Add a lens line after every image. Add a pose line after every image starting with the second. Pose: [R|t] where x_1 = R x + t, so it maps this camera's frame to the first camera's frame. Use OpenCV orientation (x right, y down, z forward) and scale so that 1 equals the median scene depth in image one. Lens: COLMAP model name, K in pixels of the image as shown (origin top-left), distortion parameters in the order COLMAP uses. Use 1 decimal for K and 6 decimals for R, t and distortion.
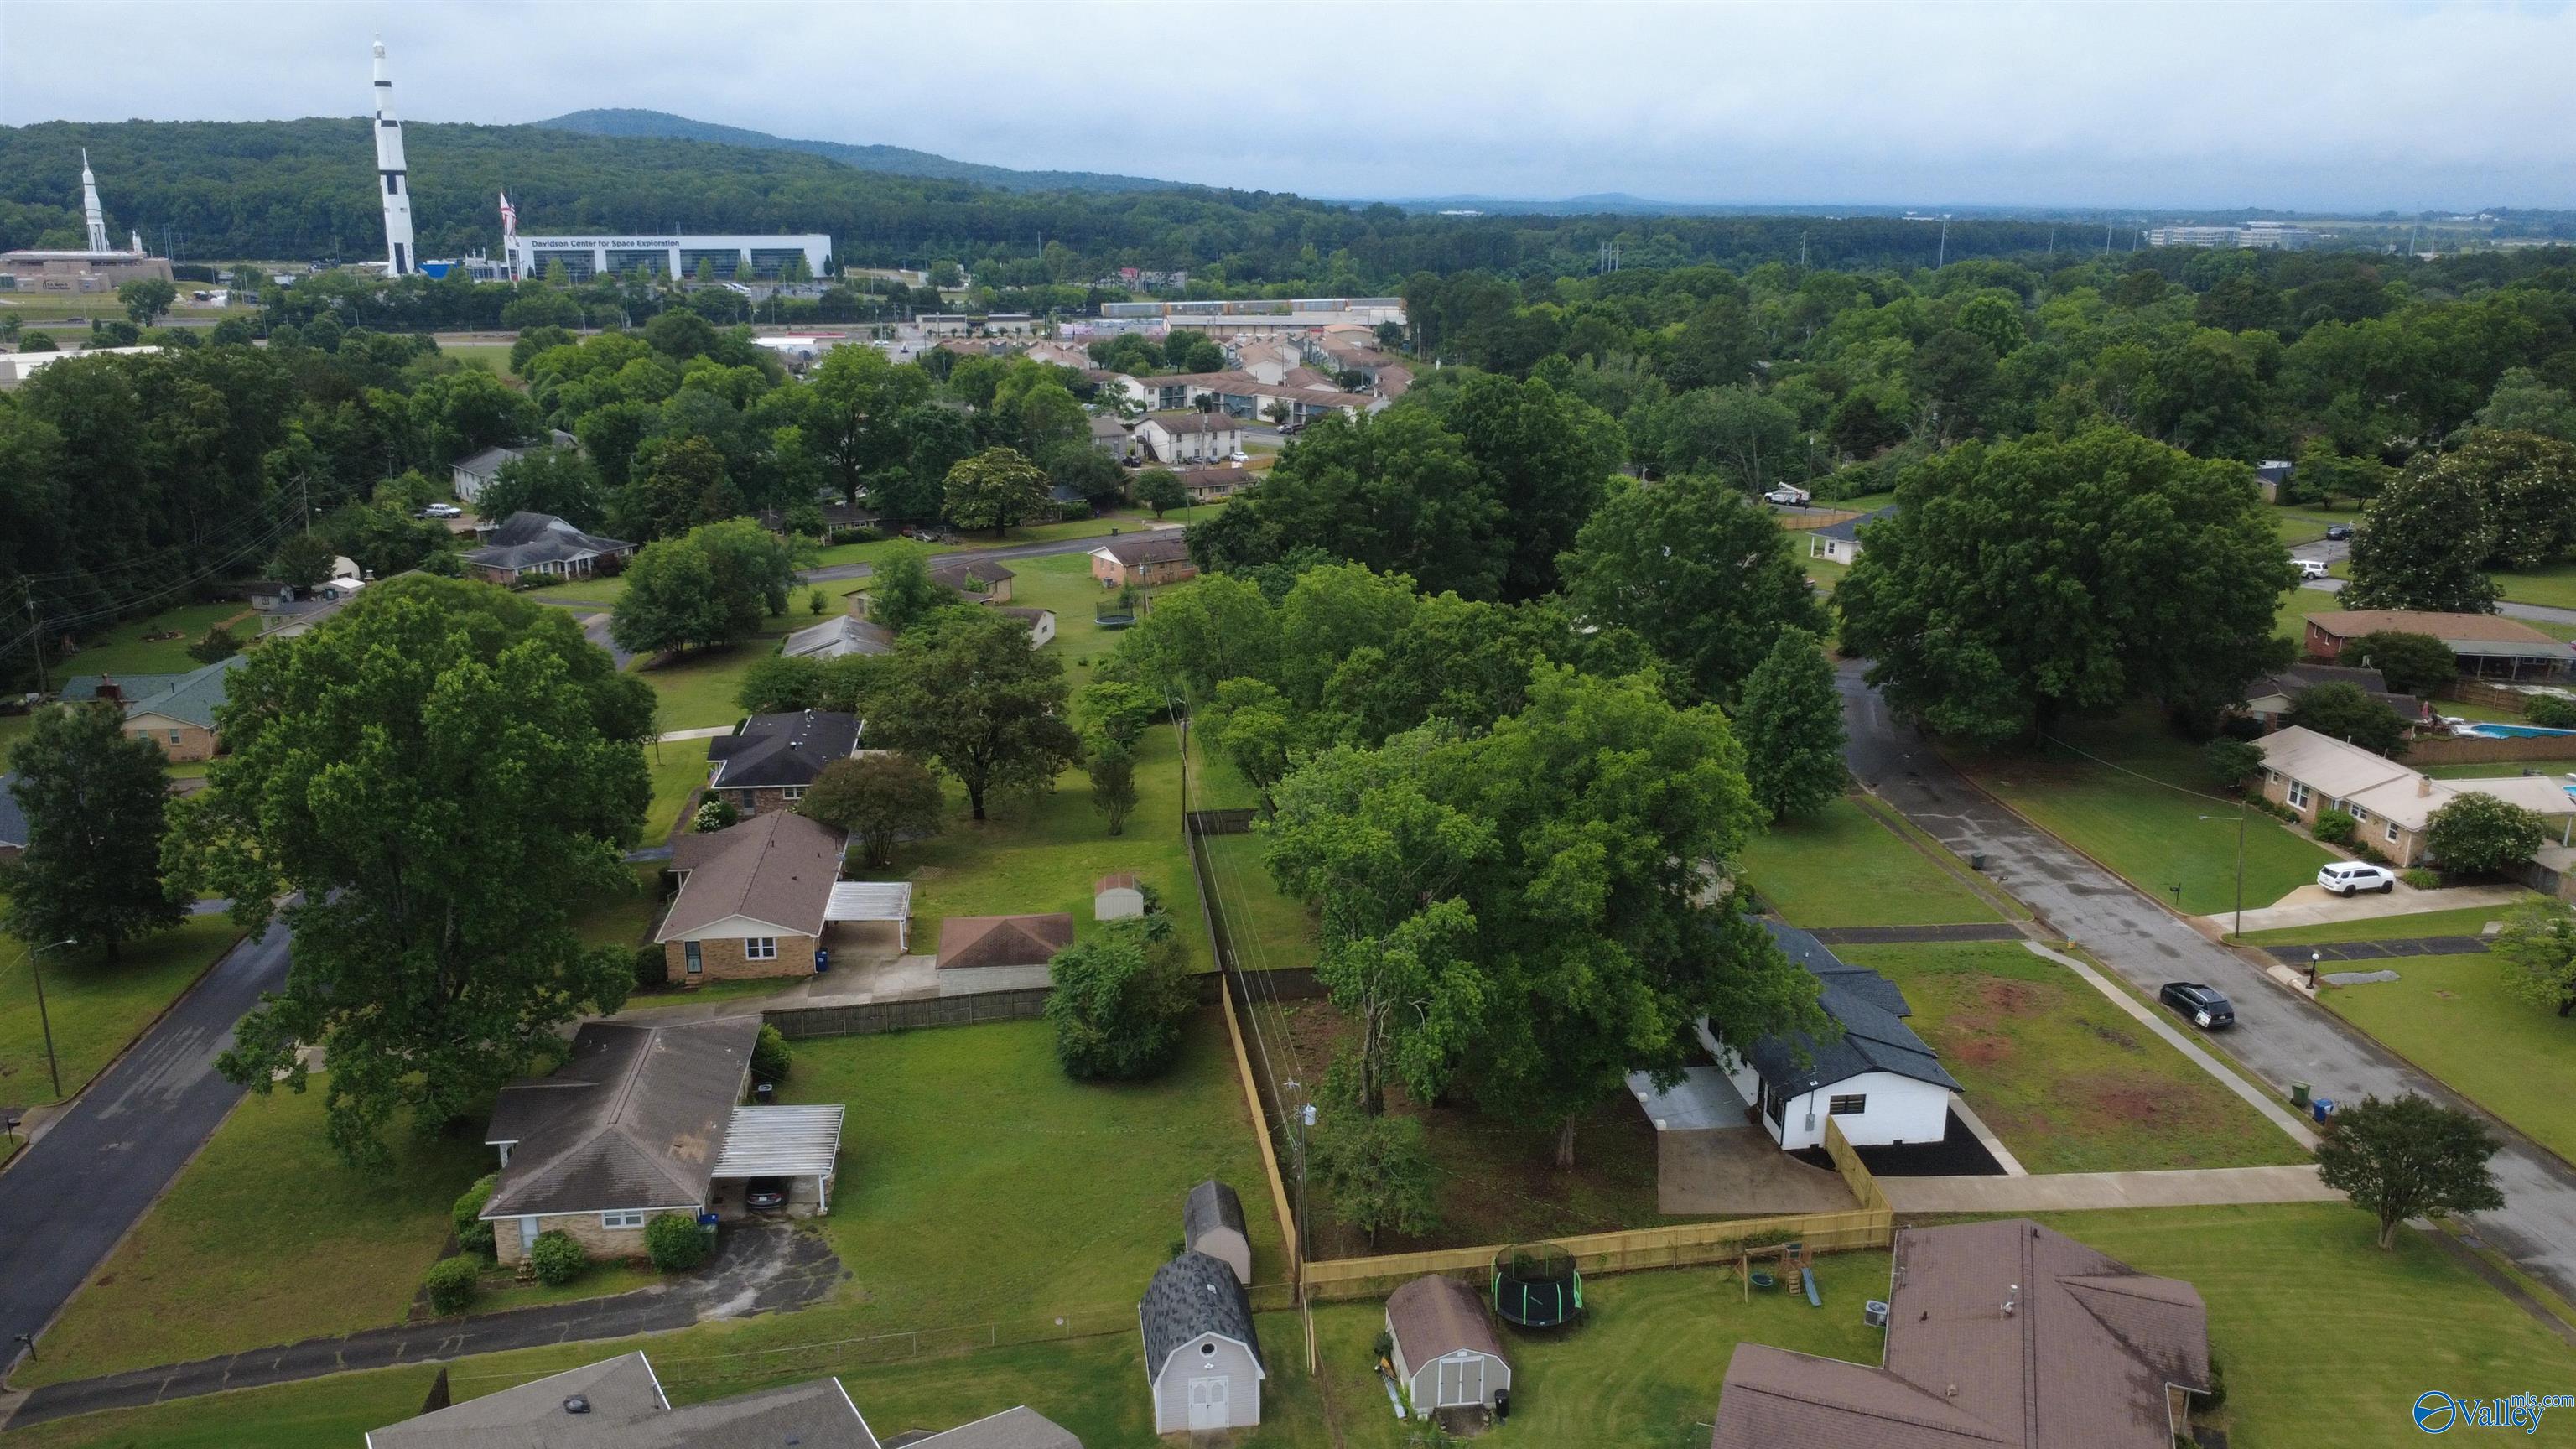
lens RADIAL K [[1869.3, 0, 1292.3], [0, 1869.3, 722.8], [0, 0, 1]] dist [0.003882, -0.009646]
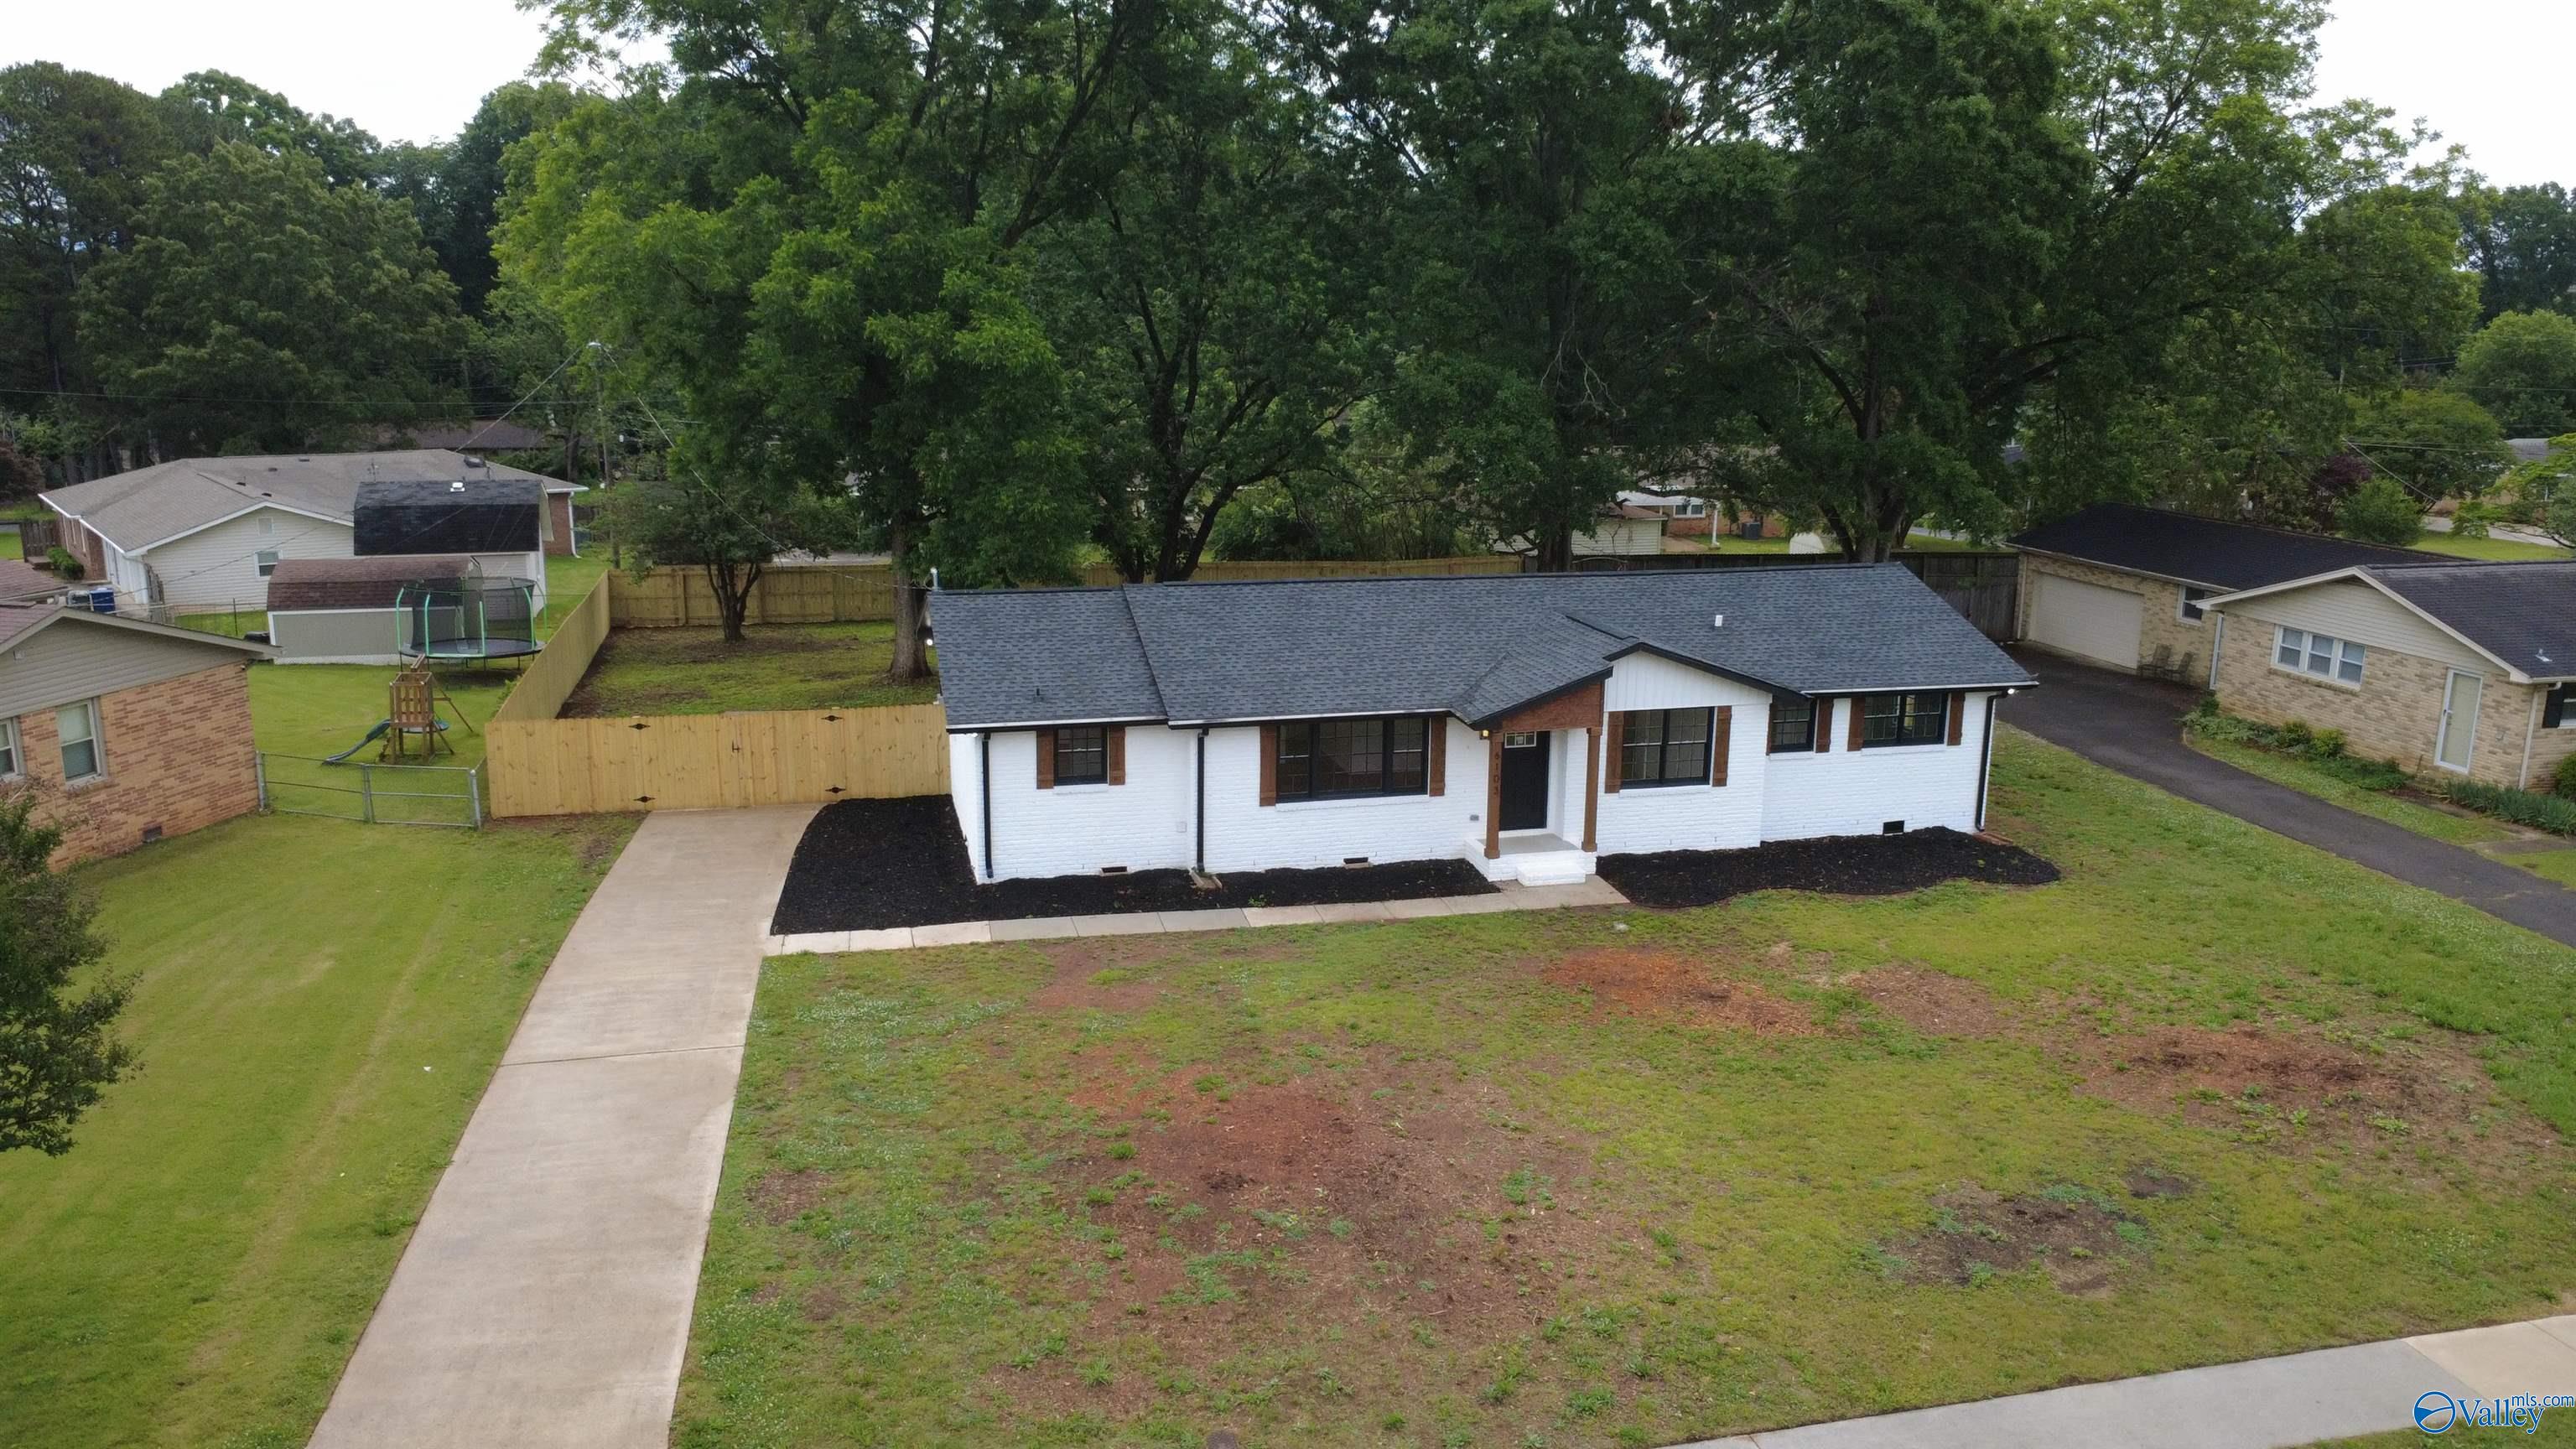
lens RADIAL K [[1869.3, 0, 1285.5], [0, 1869.3, 728.9], [0, 0, 1]] dist [0.003882, -0.009646]
pose [[0.116983, 0.215890, -0.969385, 0.456319], [-0.276044, 0.944692, 0.177078, 0.078123], [0.953999, 0.246878, 0.170108, 0.655189]]
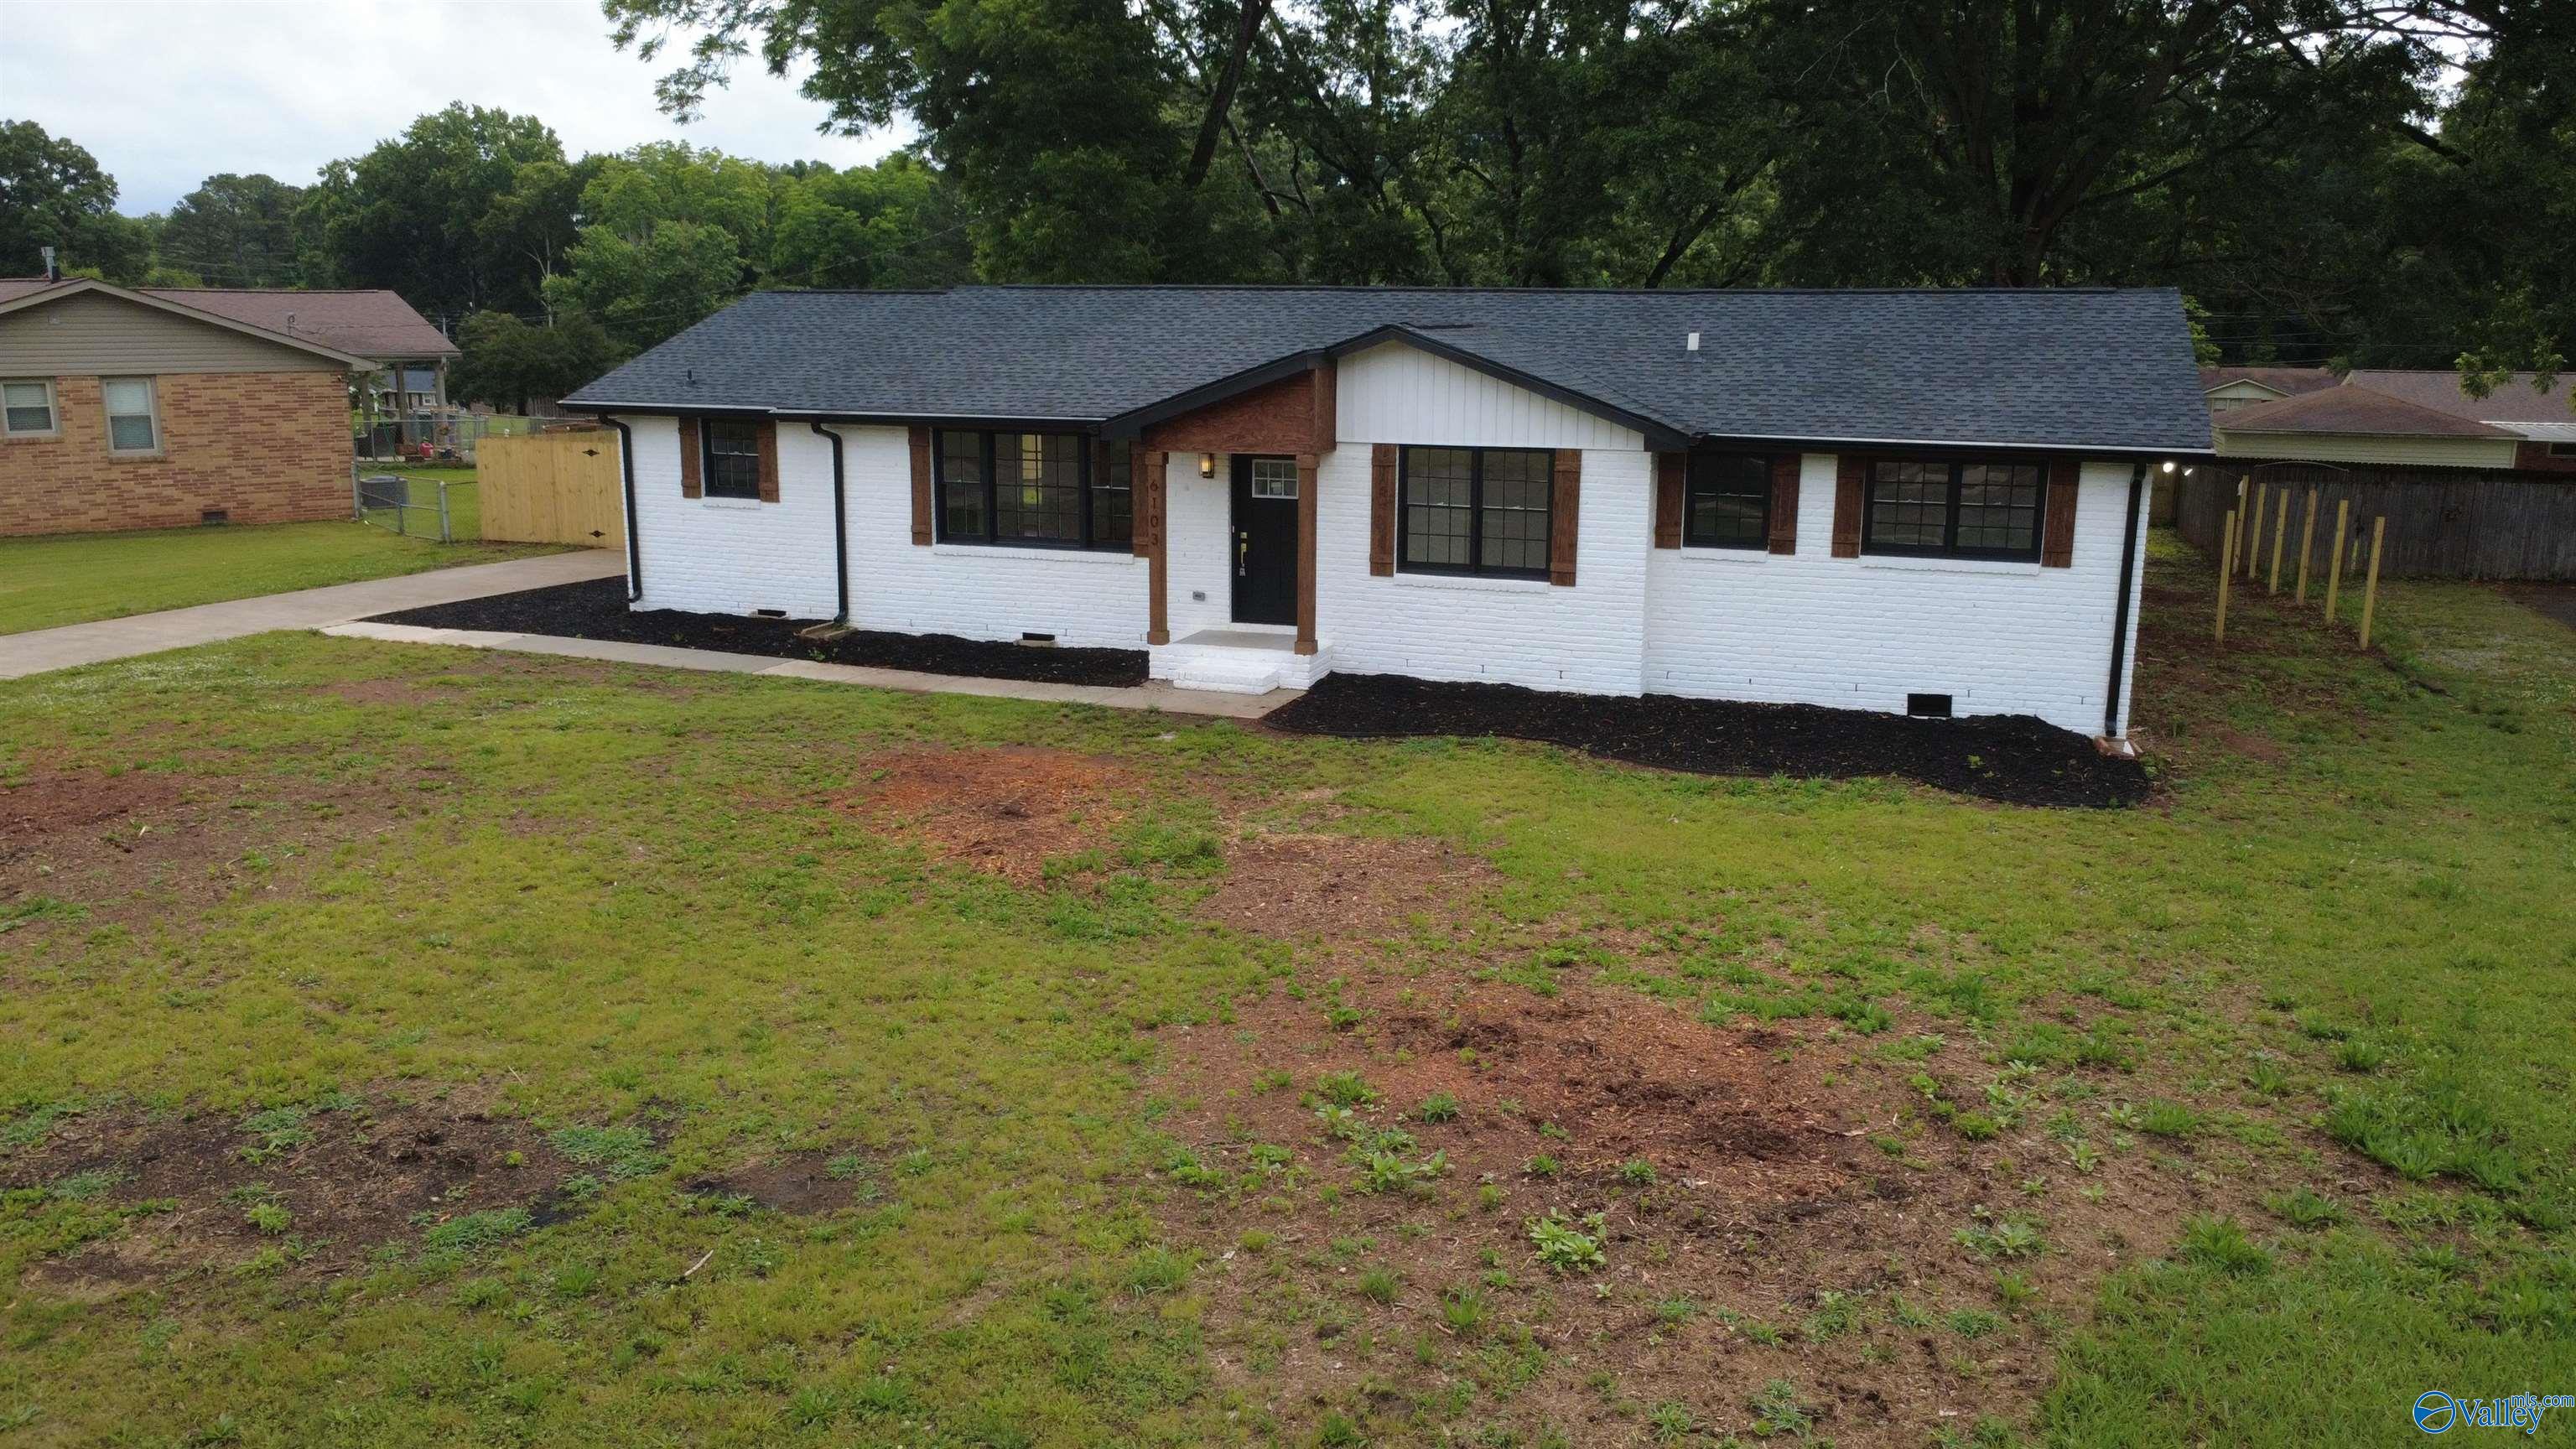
lens RADIAL K [[1869.3, 0, 1286.9], [0, 1869.3, 736.8], [0, 0, 1]] dist [0.003882, -0.009646]
pose [[-0.457693, 0.184661, -0.869723, 0.368173], [-0.250685, 0.911706, 0.325498, 0.080951], [0.853038, 0.367004, -0.370990, 0.795428]]
